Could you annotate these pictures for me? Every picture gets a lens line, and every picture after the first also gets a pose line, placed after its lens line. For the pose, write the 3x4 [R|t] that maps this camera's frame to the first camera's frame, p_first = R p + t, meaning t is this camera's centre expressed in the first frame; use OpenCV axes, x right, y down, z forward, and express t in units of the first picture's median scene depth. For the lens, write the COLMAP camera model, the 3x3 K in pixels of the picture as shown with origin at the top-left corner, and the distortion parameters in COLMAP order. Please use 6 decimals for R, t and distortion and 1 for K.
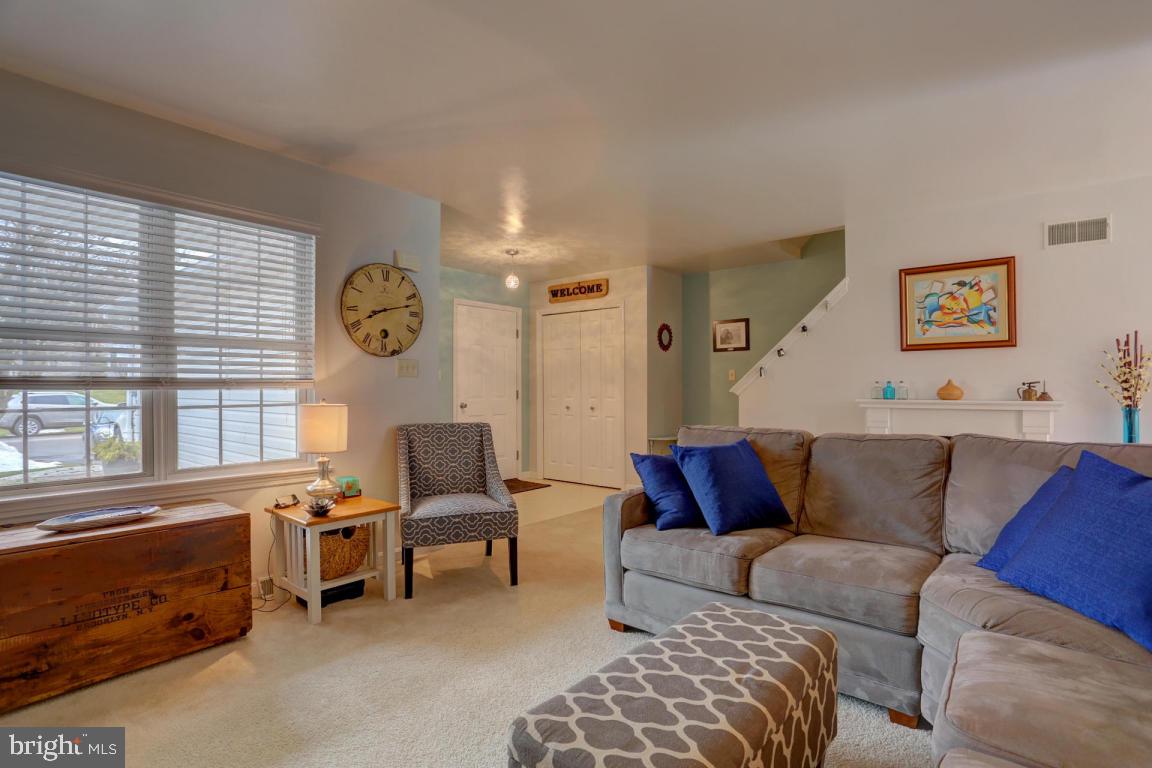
lens RADIAL K [[565.5, 0, 584.5], [0, 565.5, 382.9], [0, 0, 1]] dist [-0.041408, 0.000615]
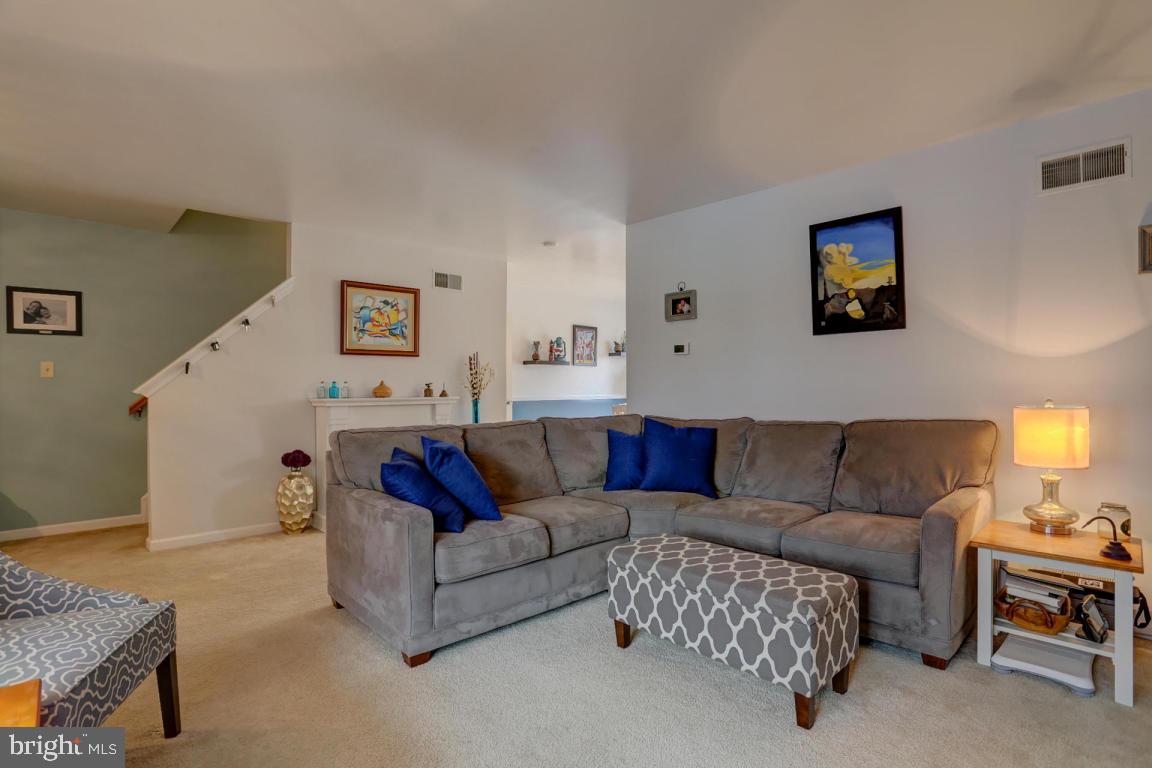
lens RADIAL K [[565.5, 0, 588.3], [0, 565.5, 383.3], [0, 0, 1]] dist [-0.041408, 0.000615]
pose [[0.098503, 0.006674, 0.995114, -0.490439], [-0.005607, 0.999965, -0.006152, 0.004266], [-0.995121, -0.004974, 0.098537, 0.414534]]
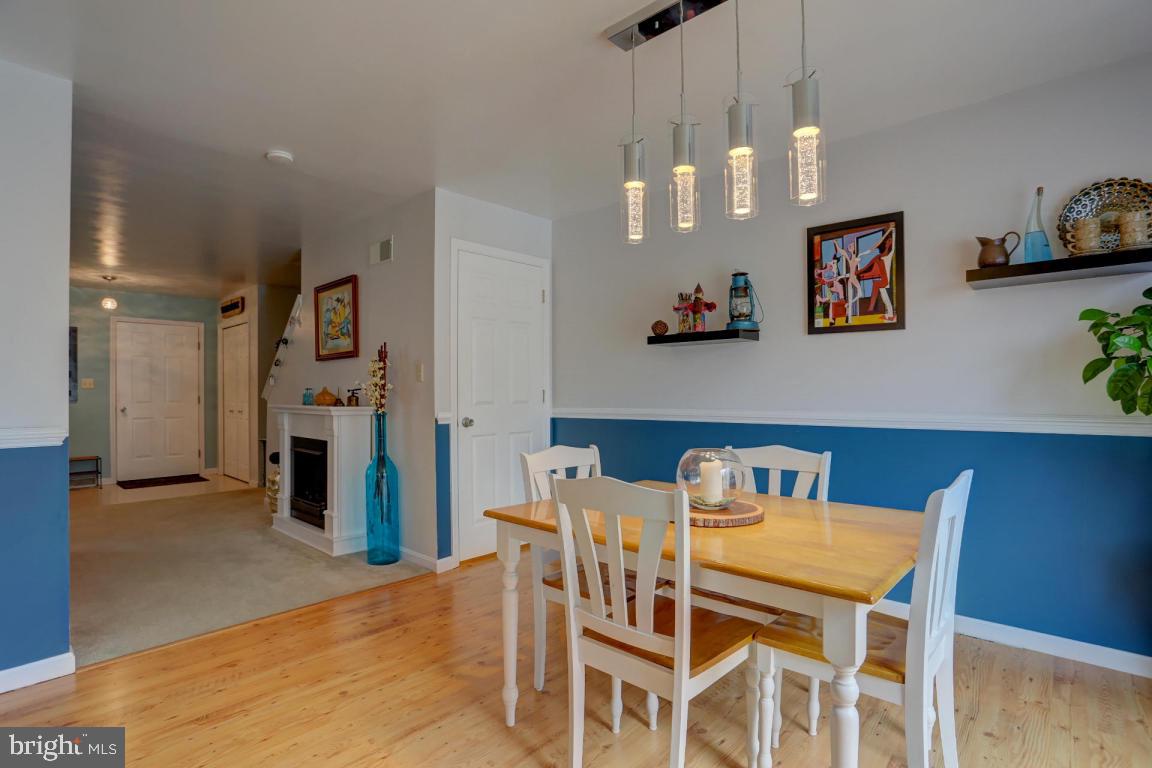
lens RADIAL K [[565.5, 0, 578.8], [0, 565.5, 386.6], [0, 0, 1]] dist [-0.041408, 0.000615]
pose [[0.998264, -0.003533, -0.058797, 1.186016], [0.003340, 0.999989, -0.003385, 0.000529], [0.058808, 0.003183, 0.998264, -0.100900]]
